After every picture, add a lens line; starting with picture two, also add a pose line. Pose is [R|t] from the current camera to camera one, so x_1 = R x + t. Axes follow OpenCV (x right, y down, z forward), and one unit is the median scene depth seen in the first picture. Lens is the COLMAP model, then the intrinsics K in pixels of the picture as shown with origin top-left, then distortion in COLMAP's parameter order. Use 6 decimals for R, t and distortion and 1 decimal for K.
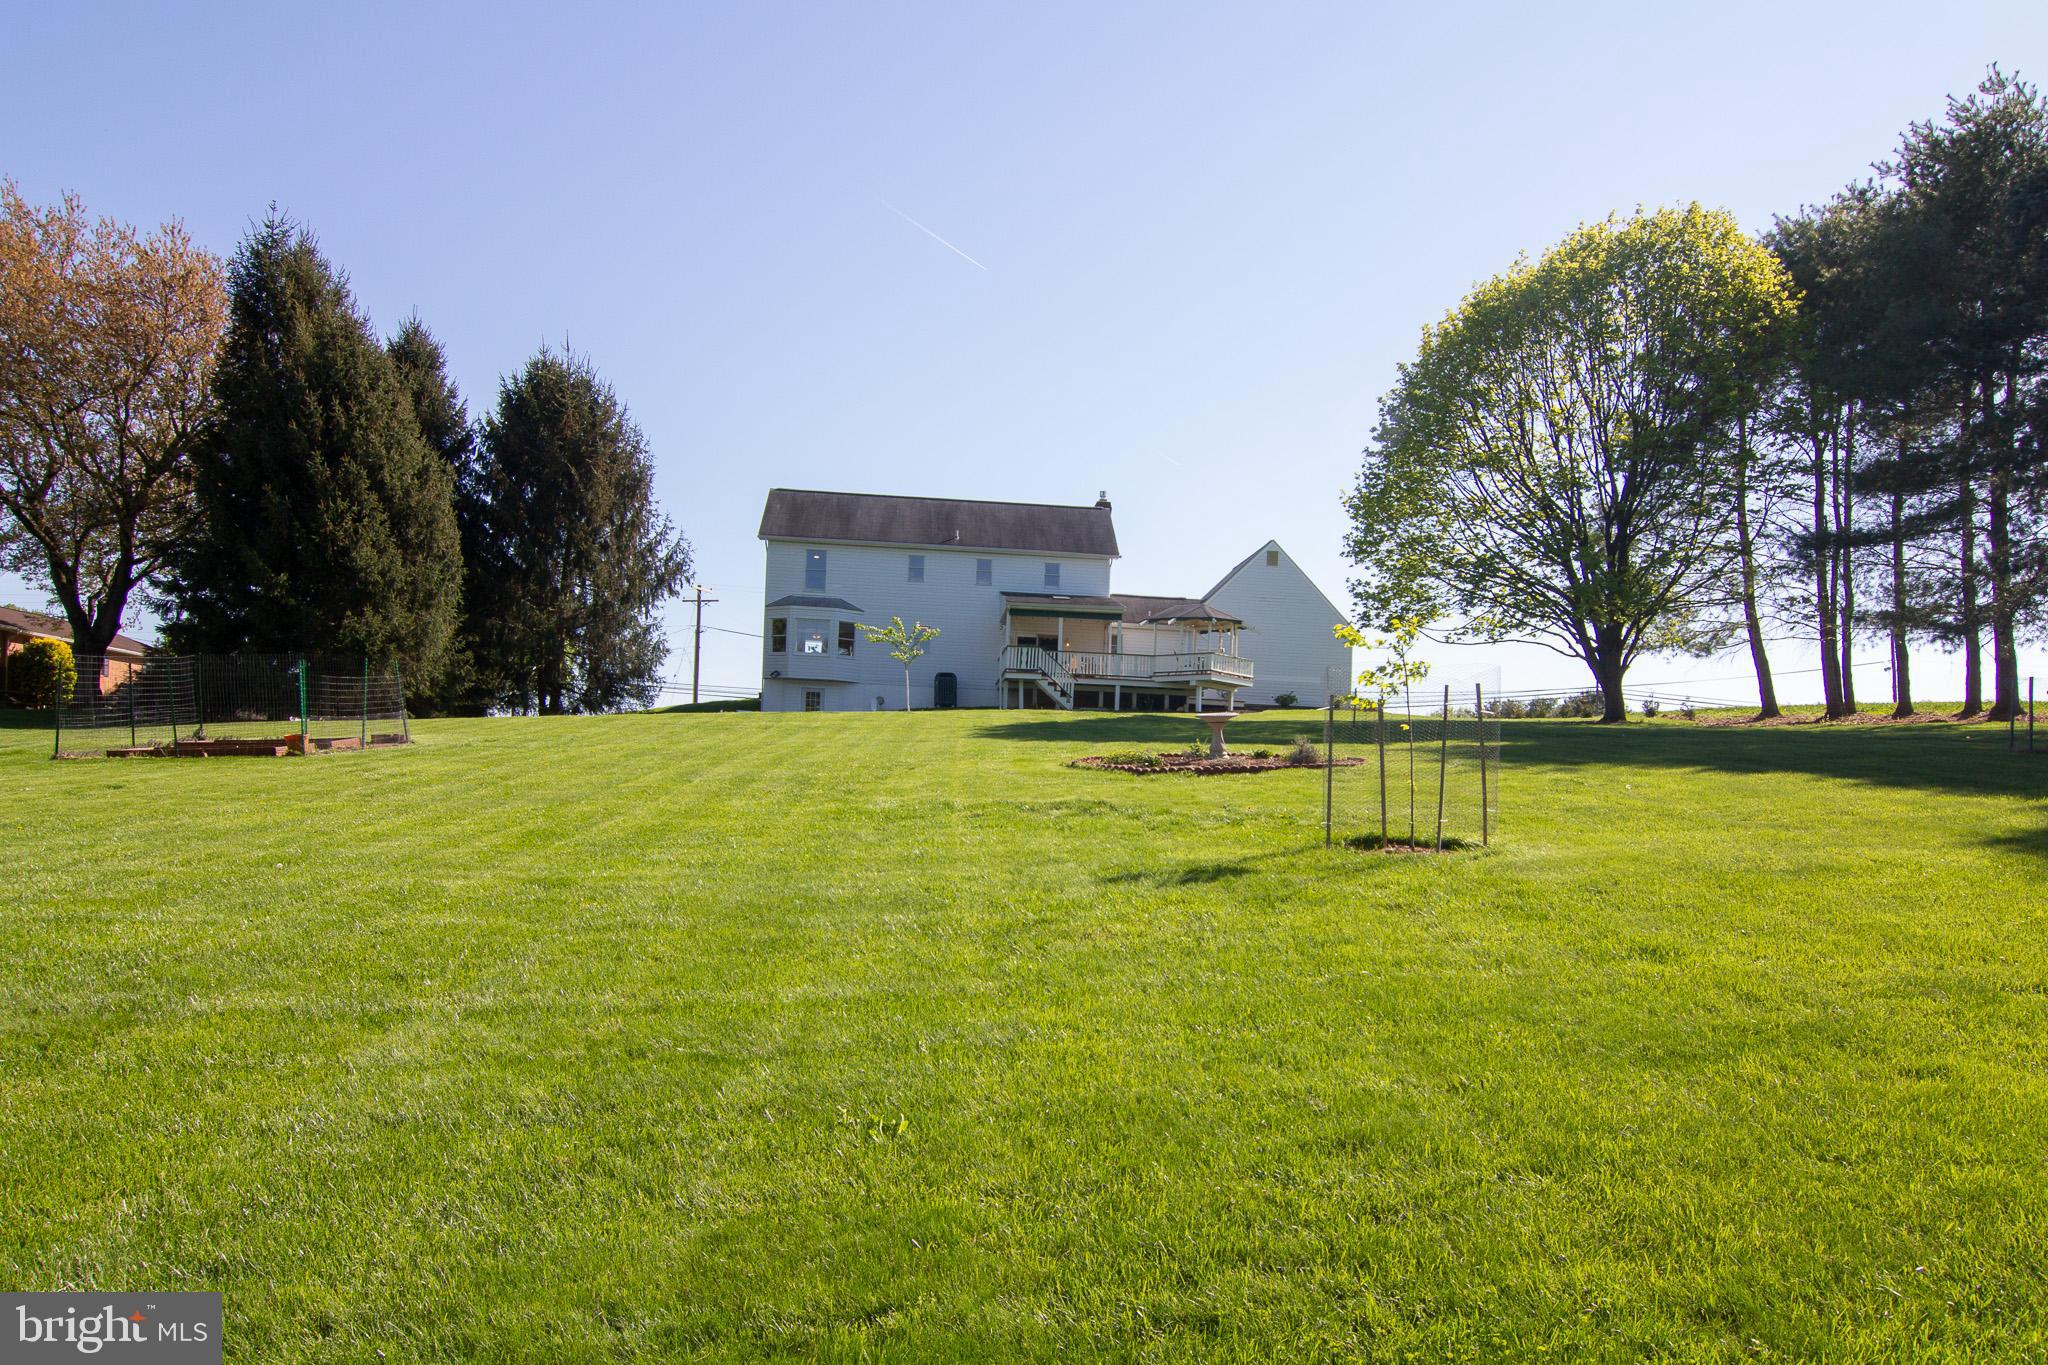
lens RADIAL K [[1332.4, 0, 1024.0], [0, 1332.4, 682.5], [0, 0, 1]] dist [-0.000063, -0.000016]
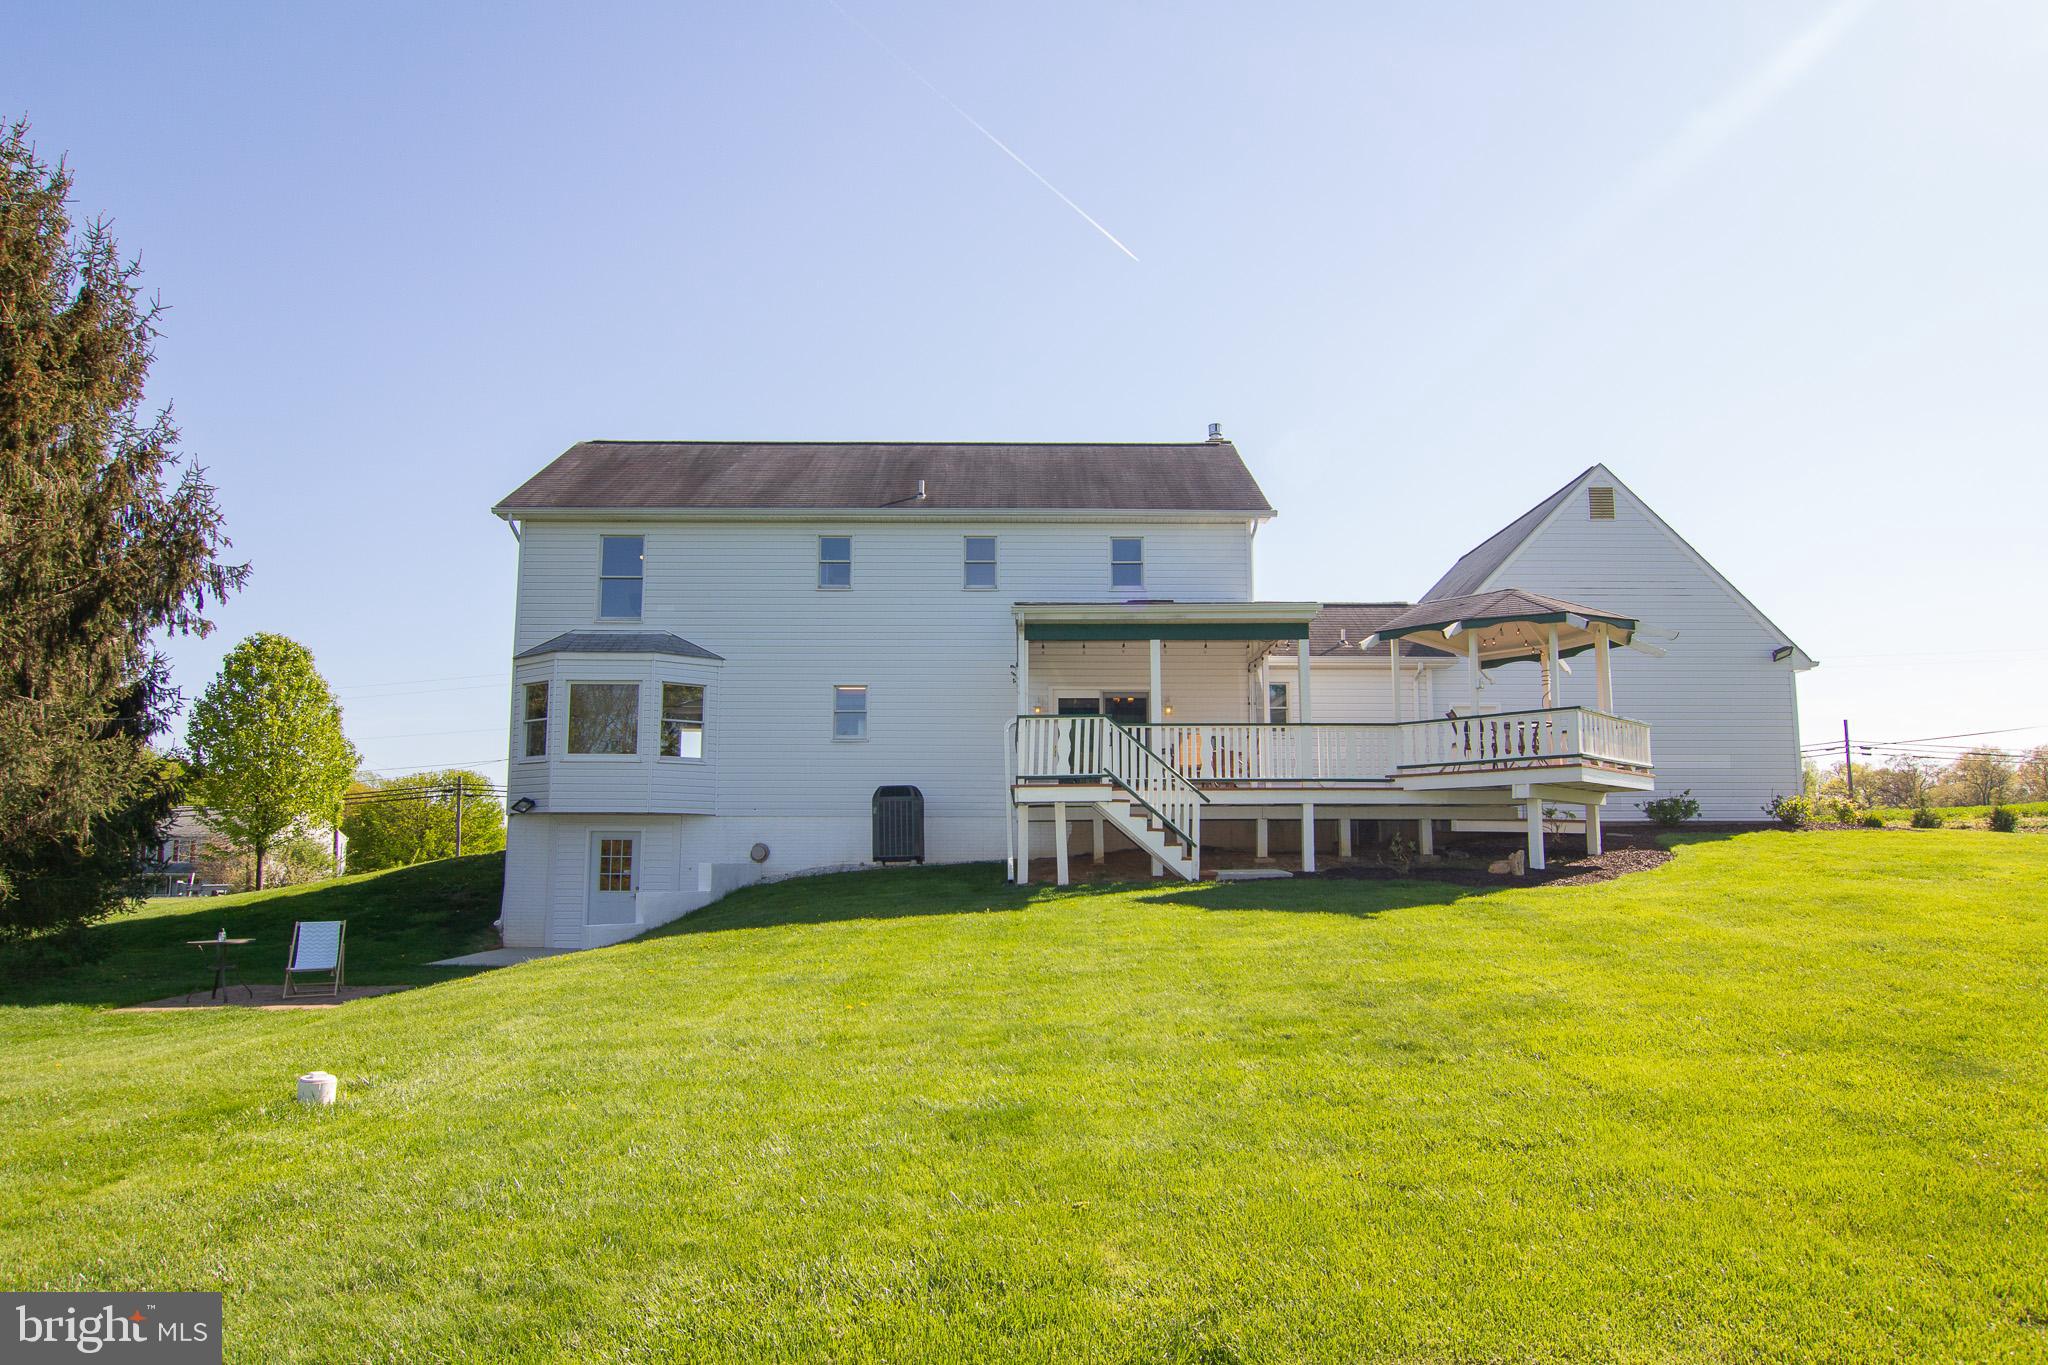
lens RADIAL K [[1153.0, 0, 1025.5], [0, 1153.0, 656.8], [0, 0, 1]] dist [-0.000242, -0.017743]
pose [[0.996087, -0.052506, -0.071084, 0.012745], [0.045967, 0.994817, -0.090702, -0.013048], [0.075478, 0.087079, 0.993338, 0.608263]]
